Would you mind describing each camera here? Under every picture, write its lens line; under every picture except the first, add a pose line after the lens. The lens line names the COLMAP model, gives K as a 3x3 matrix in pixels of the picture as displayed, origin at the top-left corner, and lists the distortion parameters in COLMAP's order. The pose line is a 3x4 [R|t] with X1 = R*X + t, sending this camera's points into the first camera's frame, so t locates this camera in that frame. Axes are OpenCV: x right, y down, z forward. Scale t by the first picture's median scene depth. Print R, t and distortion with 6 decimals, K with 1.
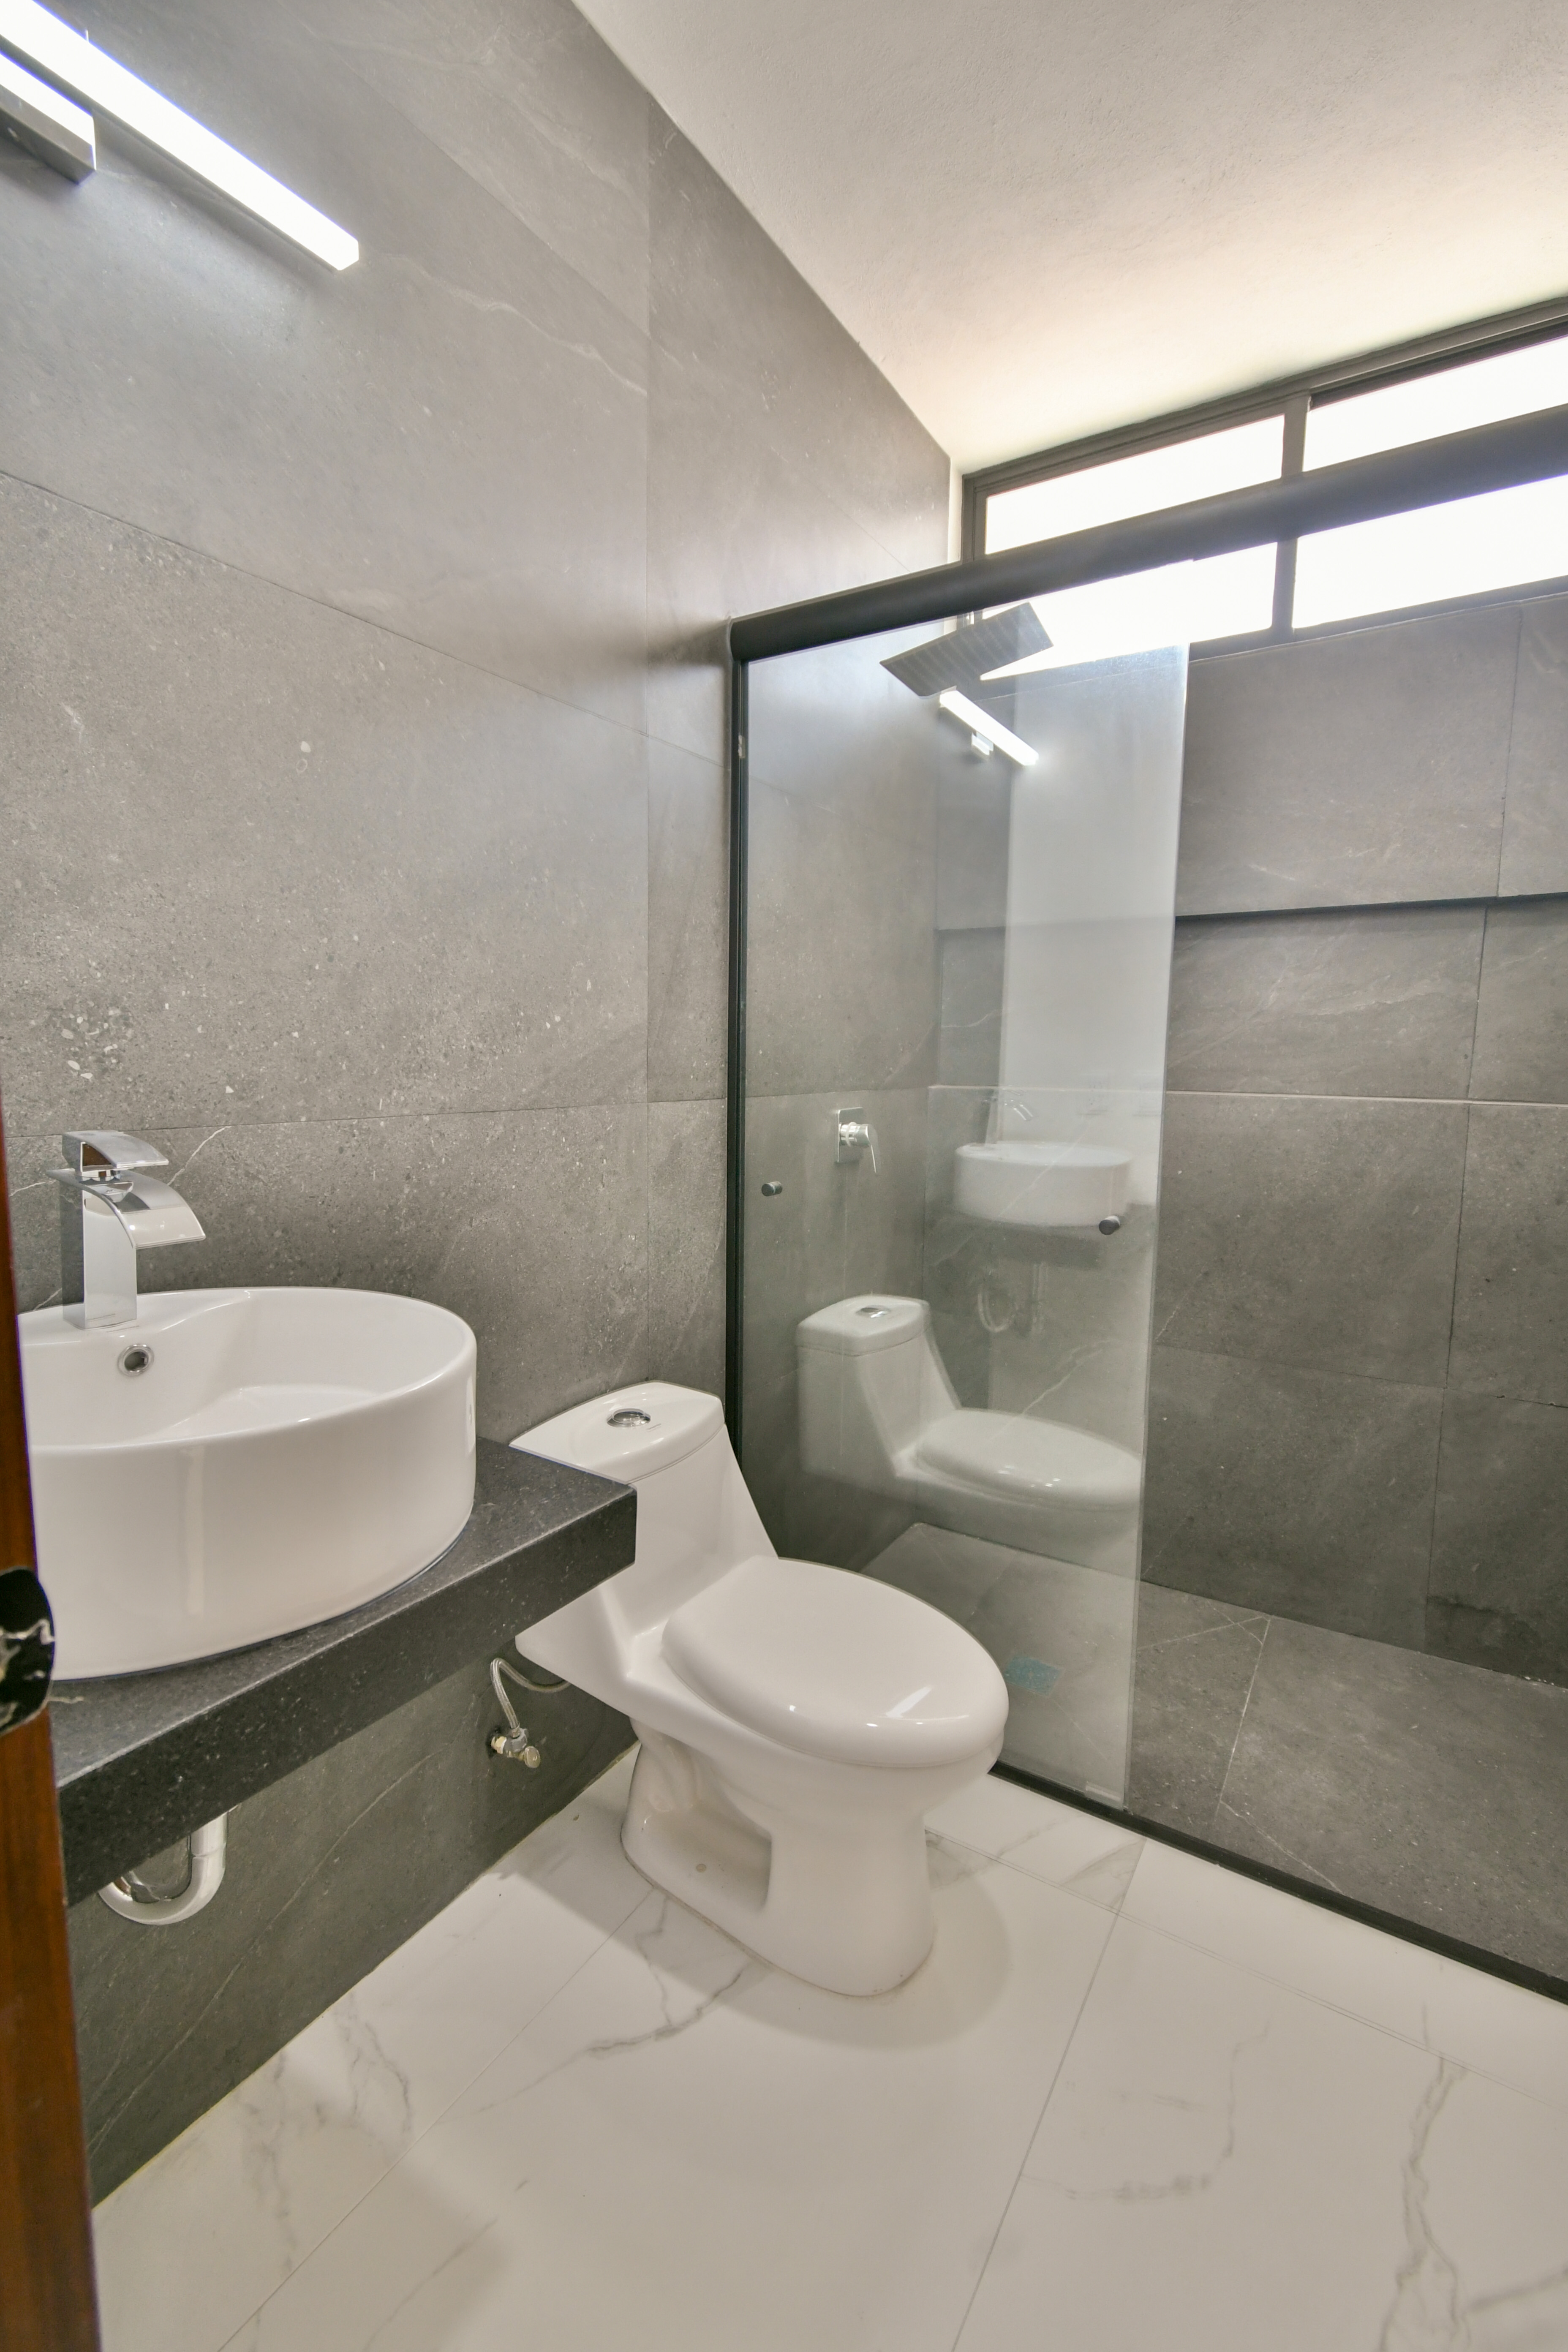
lens RADIAL K [[1036.2, 0, 797.6], [0, 1036.2, 1160.4], [0, 0, 1]] dist [0.008989, -0.005295]
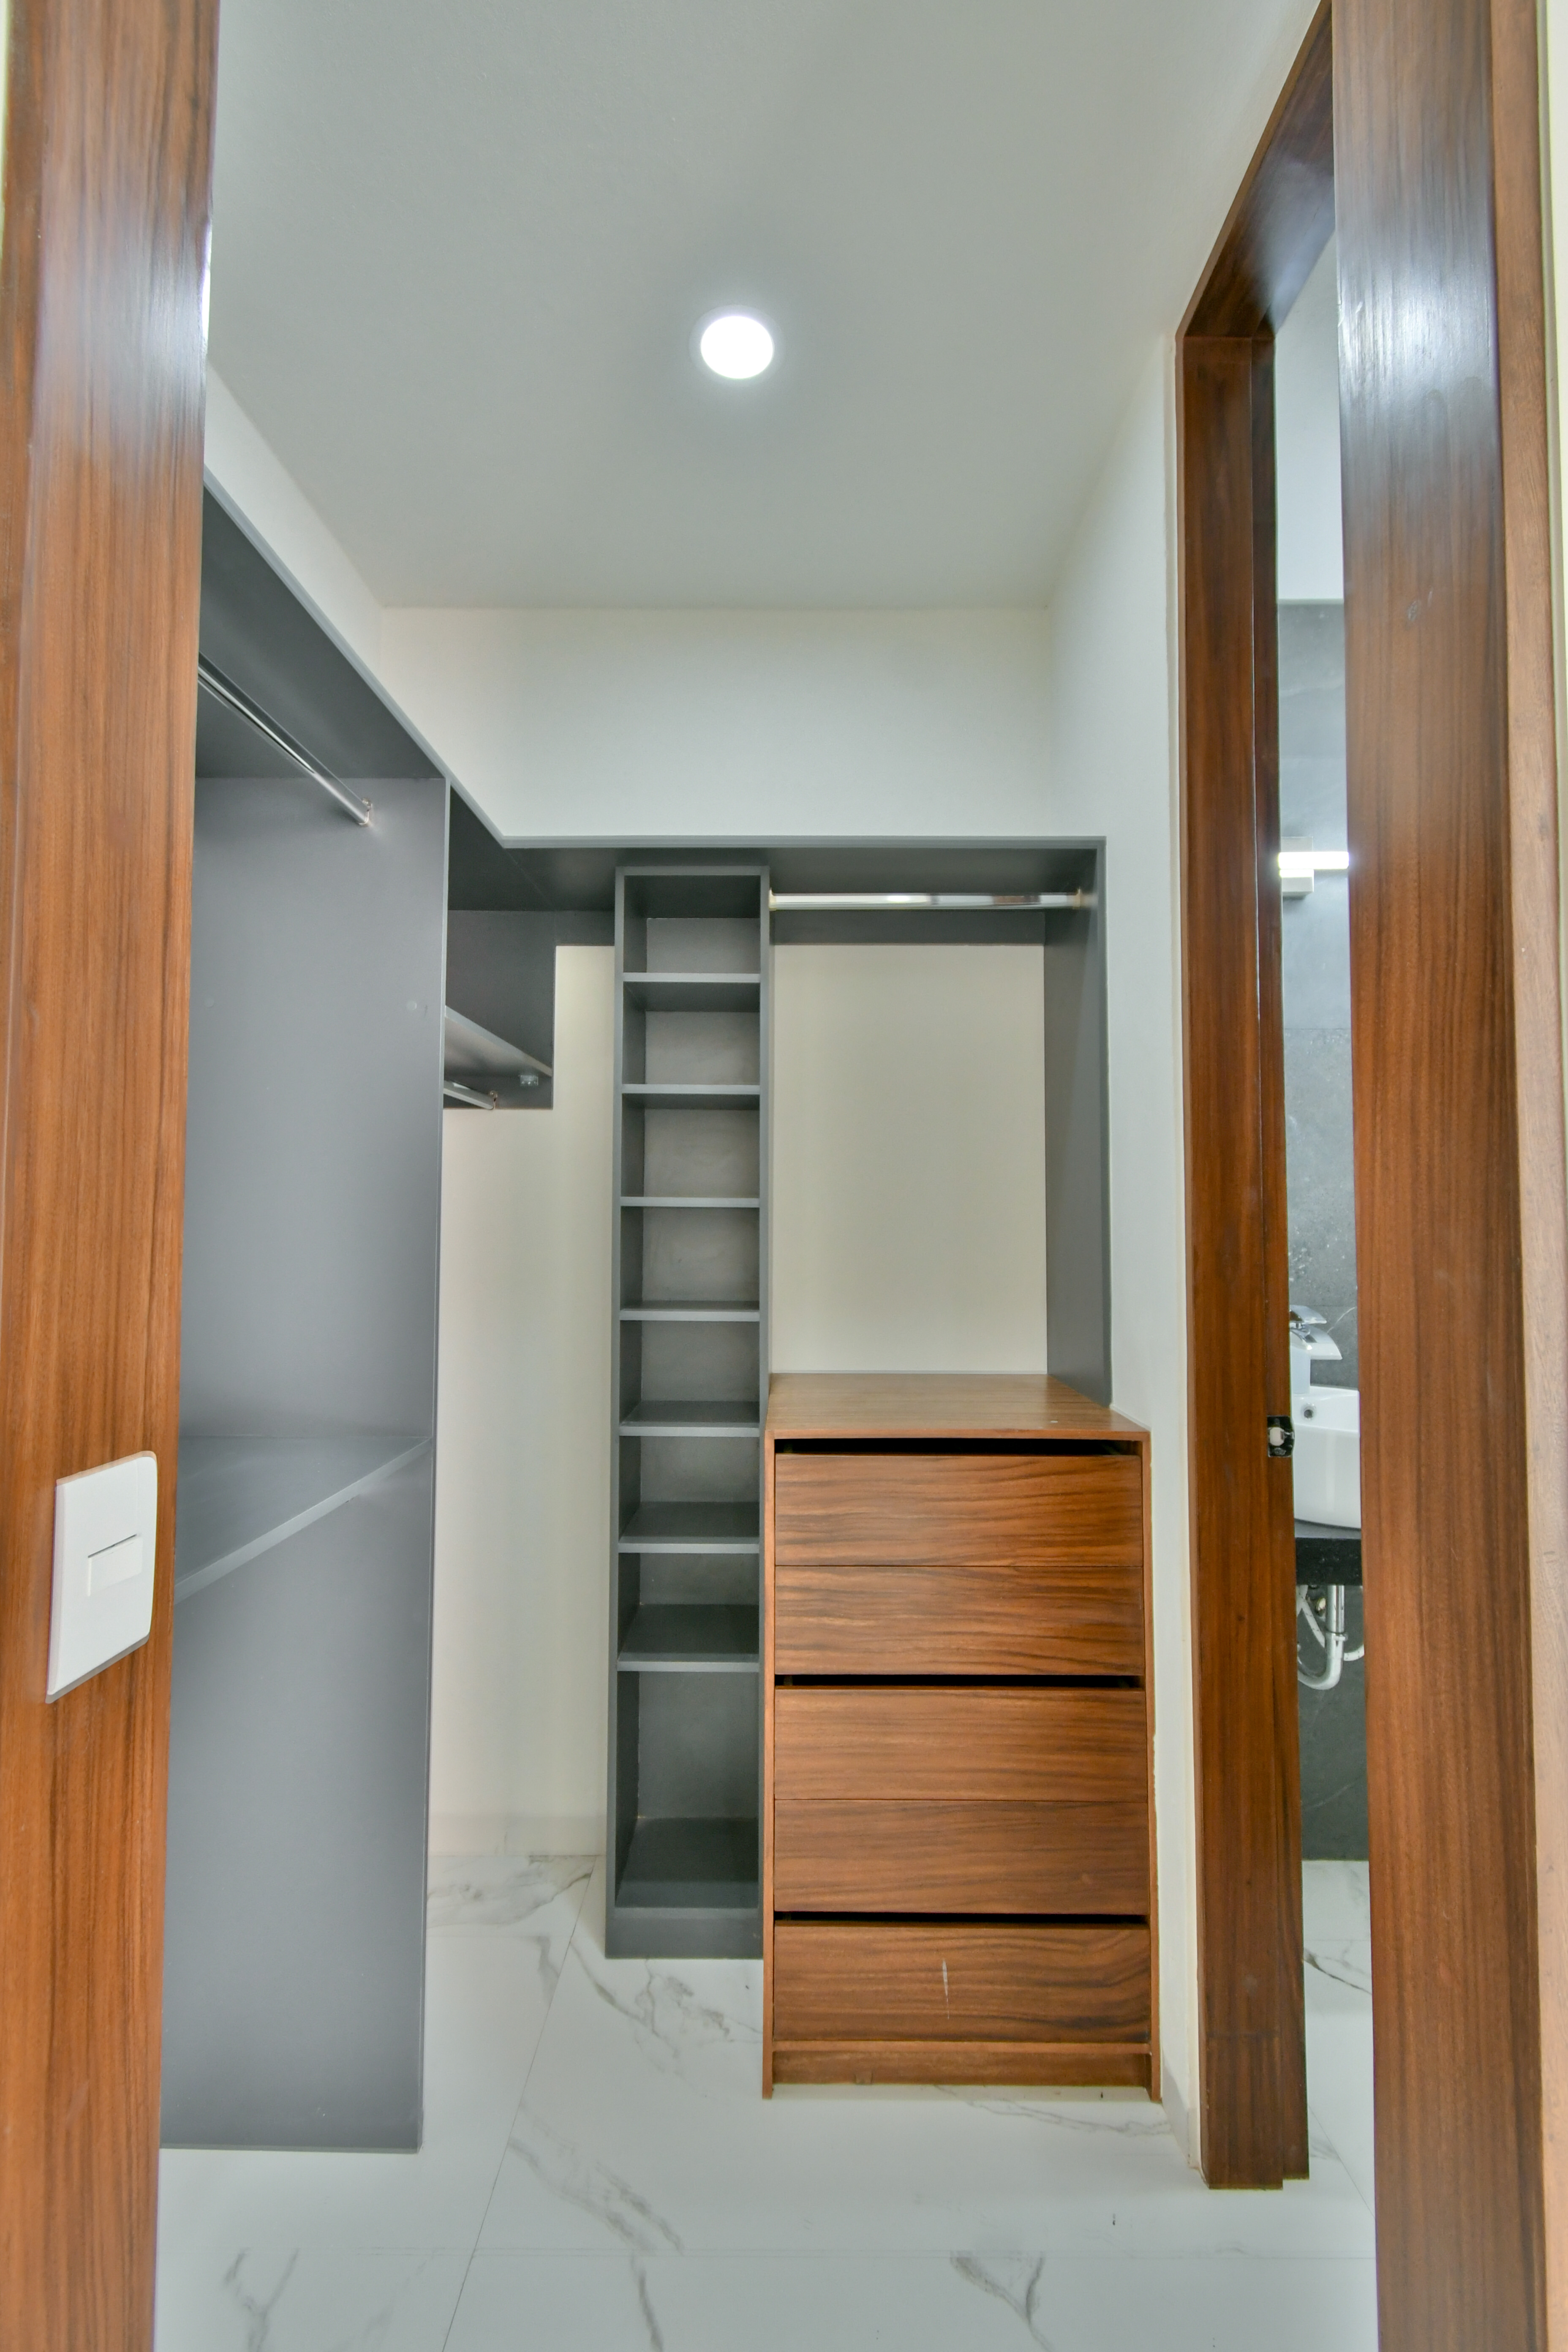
lens RADIAL K [[1036.2, 0, 781.1], [0, 1036.2, 1179.0], [0, 0, 1]] dist [0.008989, -0.005295]
pose [[0.524252, -0.039214, -0.850660, 0.641513], [-0.090289, 0.990749, -0.101316, 0.028974], [0.846763, 0.129920, 0.515861, -1.100417]]
